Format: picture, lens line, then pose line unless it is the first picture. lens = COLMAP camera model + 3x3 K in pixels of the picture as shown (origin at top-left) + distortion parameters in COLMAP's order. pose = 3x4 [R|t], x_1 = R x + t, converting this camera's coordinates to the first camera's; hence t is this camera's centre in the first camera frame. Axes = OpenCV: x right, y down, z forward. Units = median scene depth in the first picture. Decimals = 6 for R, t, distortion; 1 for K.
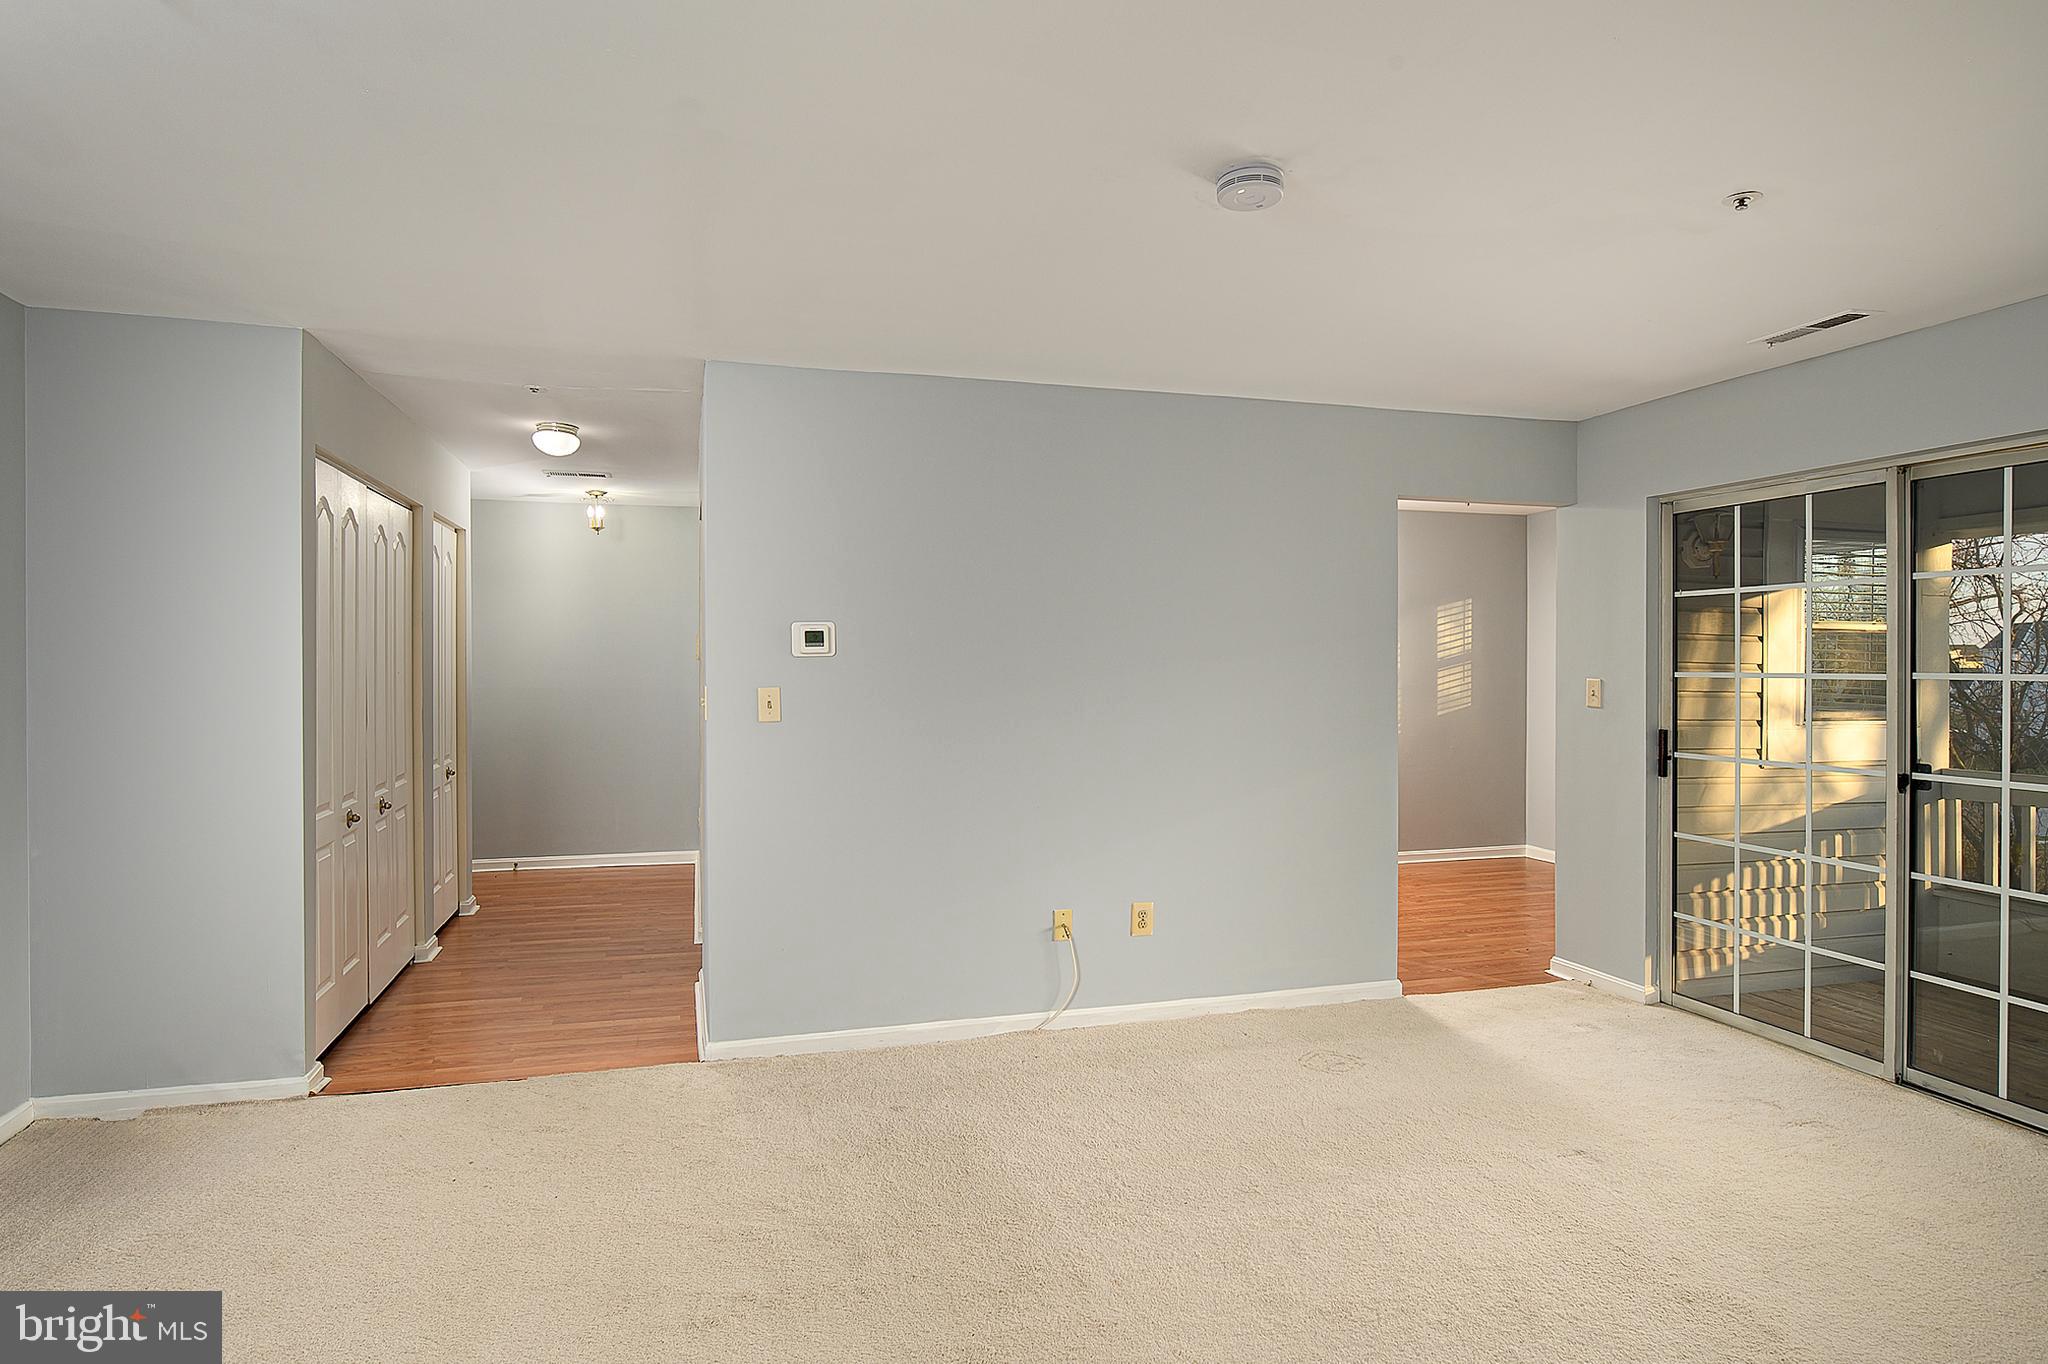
lens RADIAL K [[1129.8, 0, 1024.0], [0, 1129.8, 682.0], [0, 0, 1]] dist [0.023694, -0.019543]
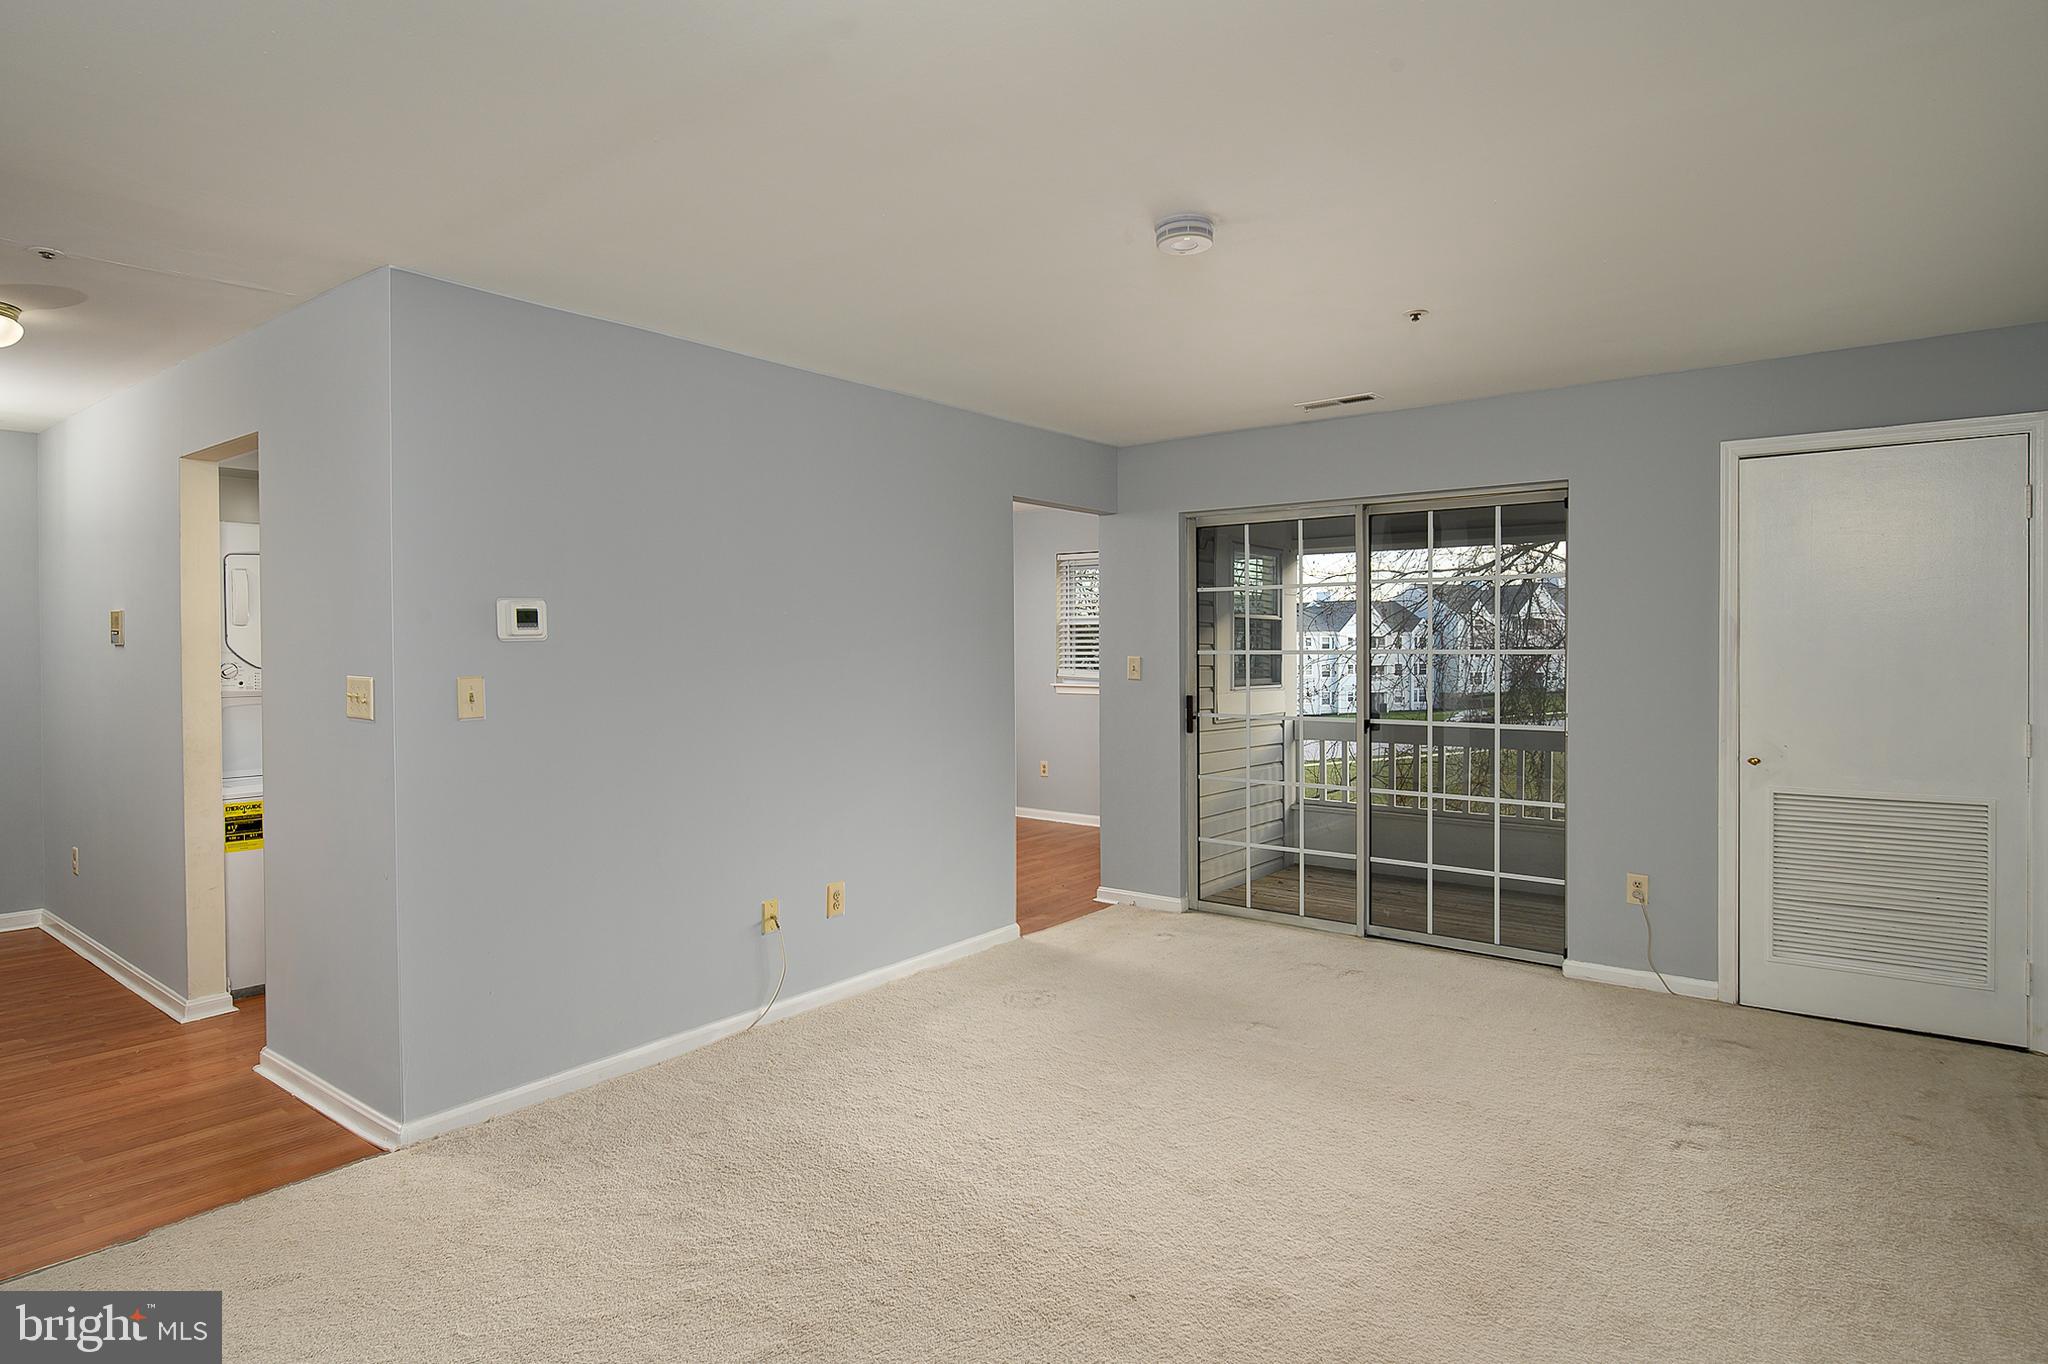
lens RADIAL K [[1119.3, 0, 1022.7], [0, 1119.3, 671.6], [0, 0, 1]] dist [0.000858, -0.000846]
pose [[0.810561, -0.018692, 0.585356, -0.348933], [0.014460, 0.999825, 0.011904, -0.003130], [-0.585476, -0.001185, 0.810689, 0.098018]]
